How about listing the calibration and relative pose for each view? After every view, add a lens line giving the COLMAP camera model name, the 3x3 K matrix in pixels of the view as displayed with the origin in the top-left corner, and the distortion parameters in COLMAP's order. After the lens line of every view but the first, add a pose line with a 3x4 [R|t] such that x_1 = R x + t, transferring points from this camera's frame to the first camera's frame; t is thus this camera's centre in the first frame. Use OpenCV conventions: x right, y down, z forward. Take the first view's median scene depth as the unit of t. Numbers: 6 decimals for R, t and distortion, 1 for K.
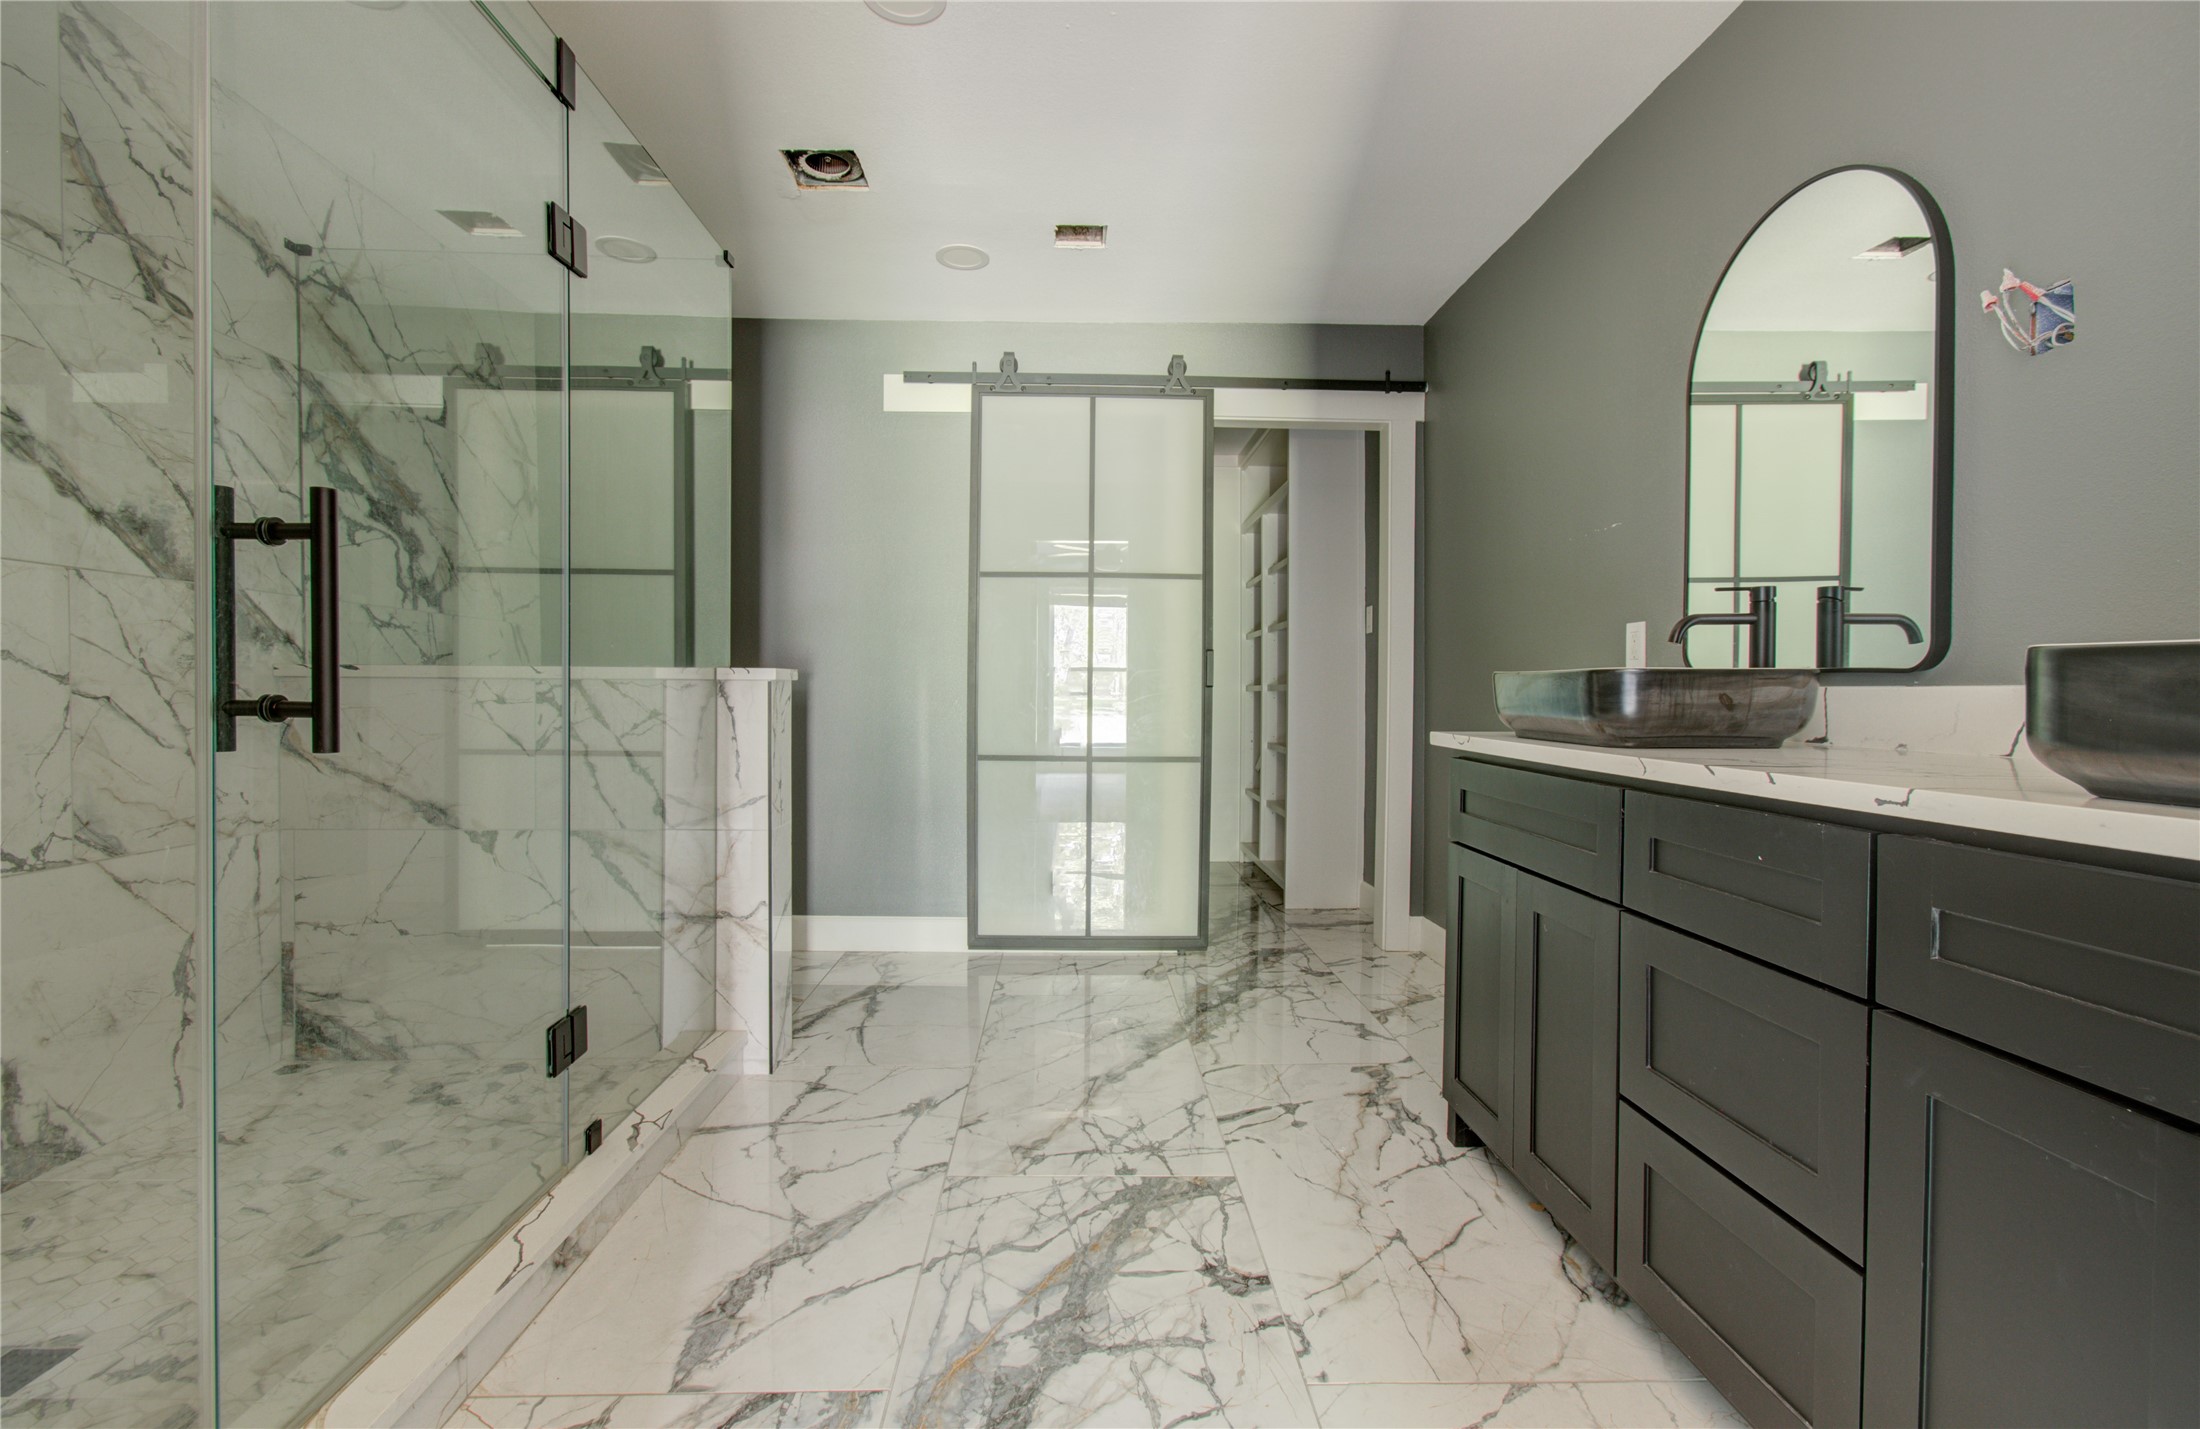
lens RADIAL K [[946.3, 0, 1097.6], [0, 946.3, 706.7], [0, 0, 1]] dist [0.012074, 0.000135]
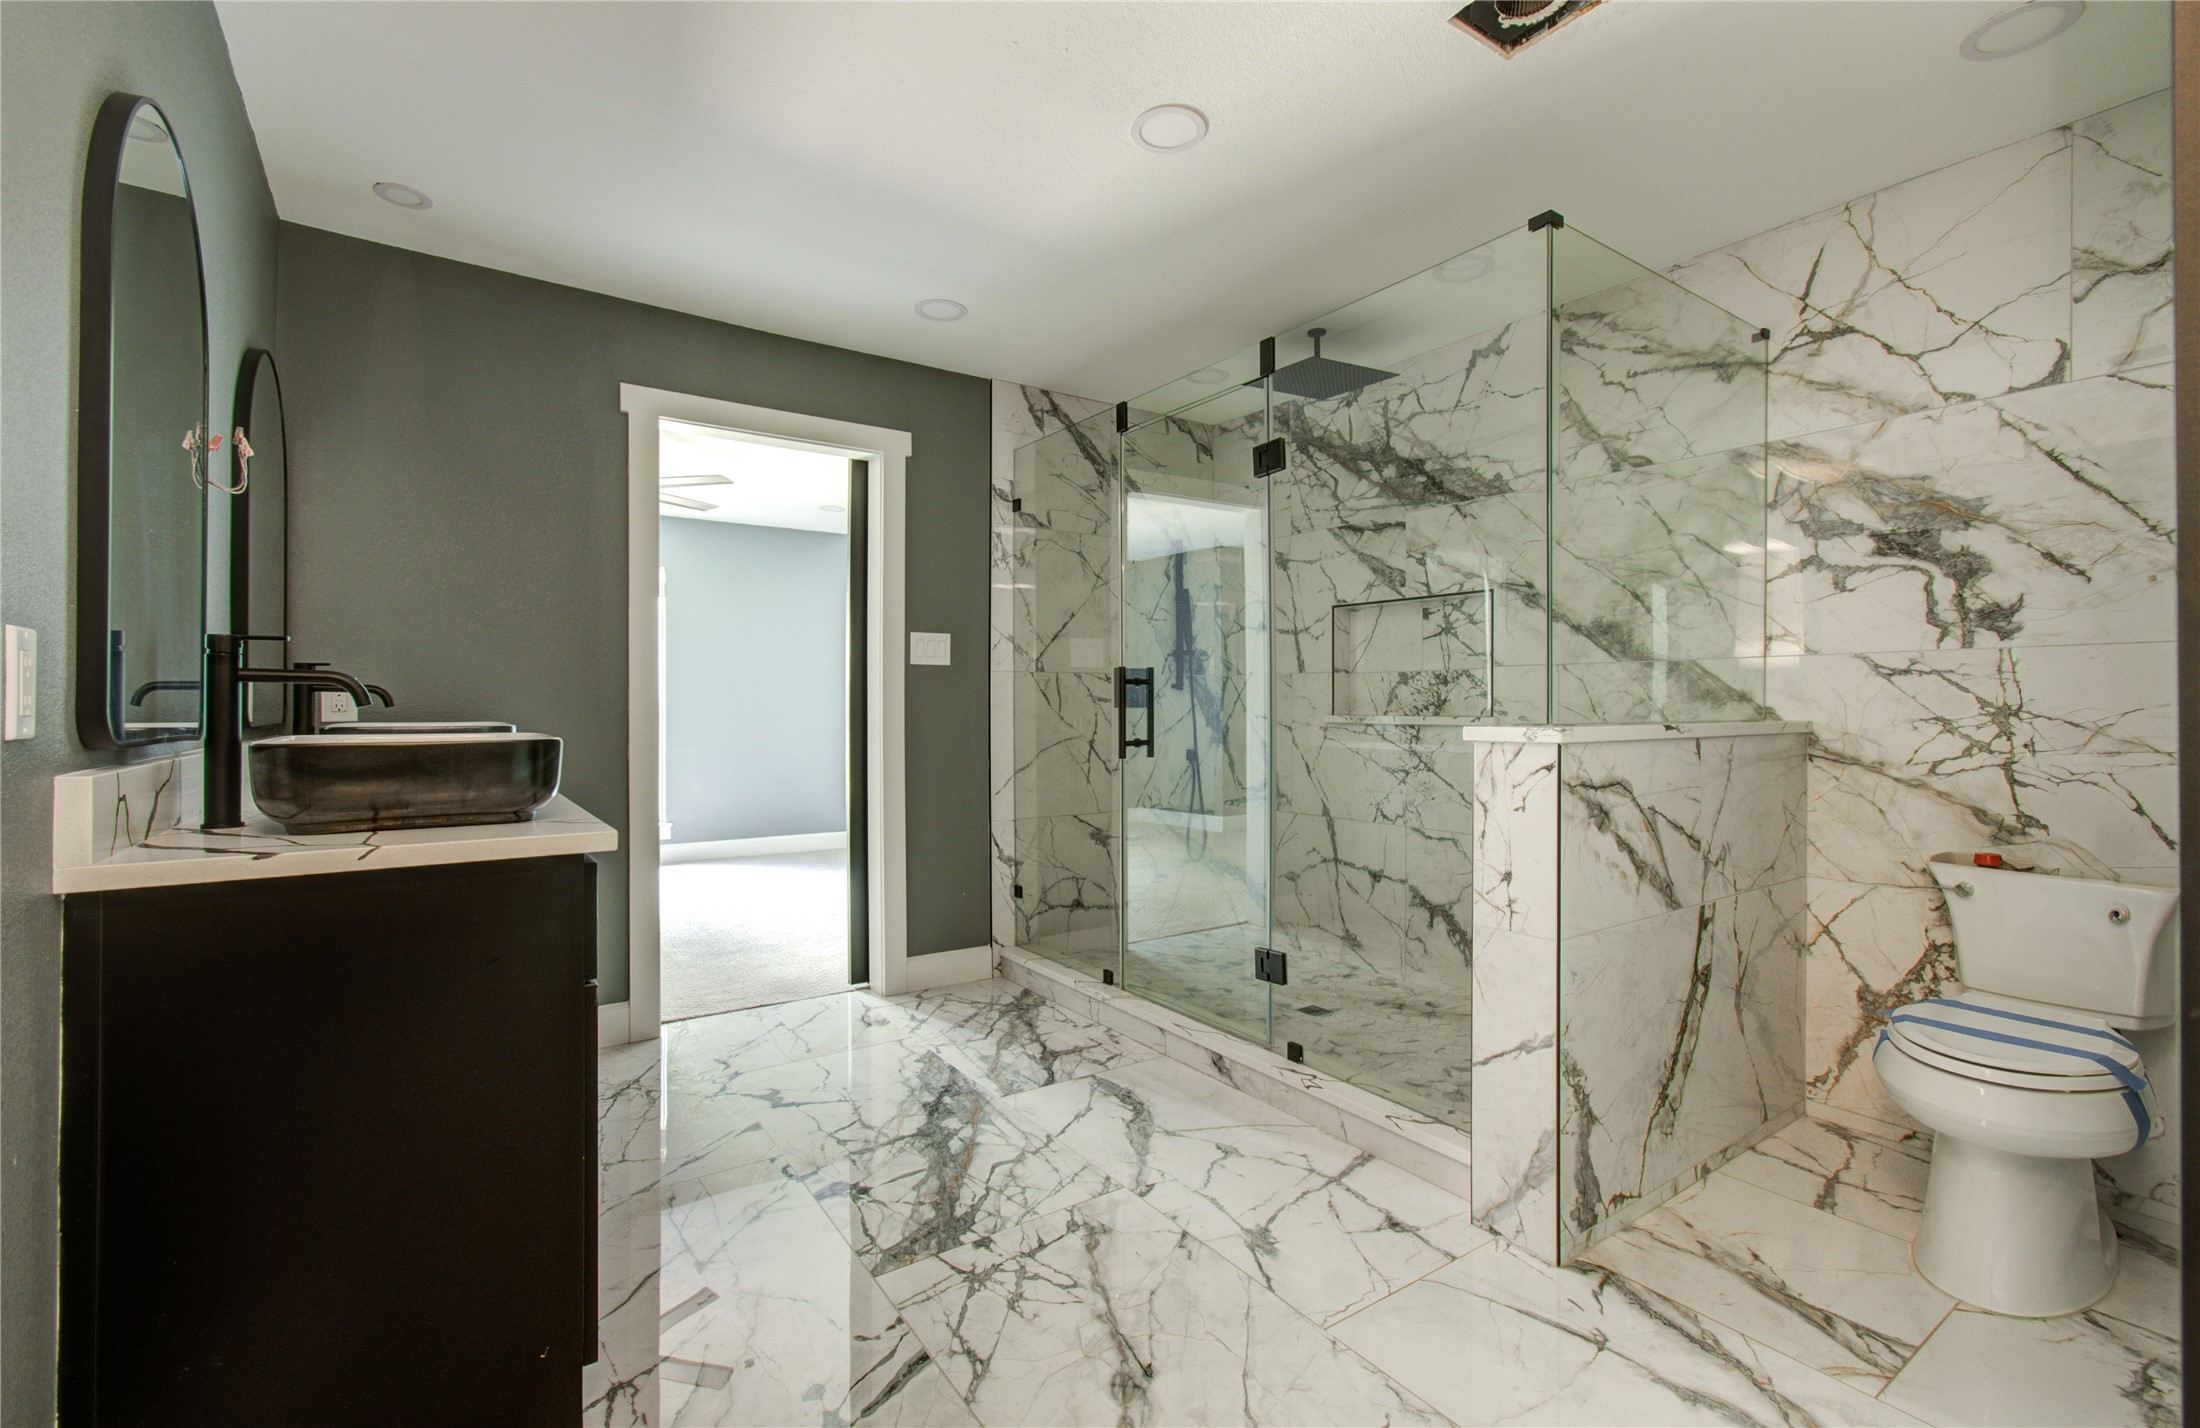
lens RADIAL K [[946.3, 0, 1097.6], [0, 946.3, 706.2], [0, 0, 1]] dist [0.012074, 0.000135]
pose [[-0.837723, -0.007303, -0.546046, 0.469153], [-0.013954, 0.999870, 0.008035, -0.074012], [0.545917, 0.014350, -0.837716, 1.875058]]
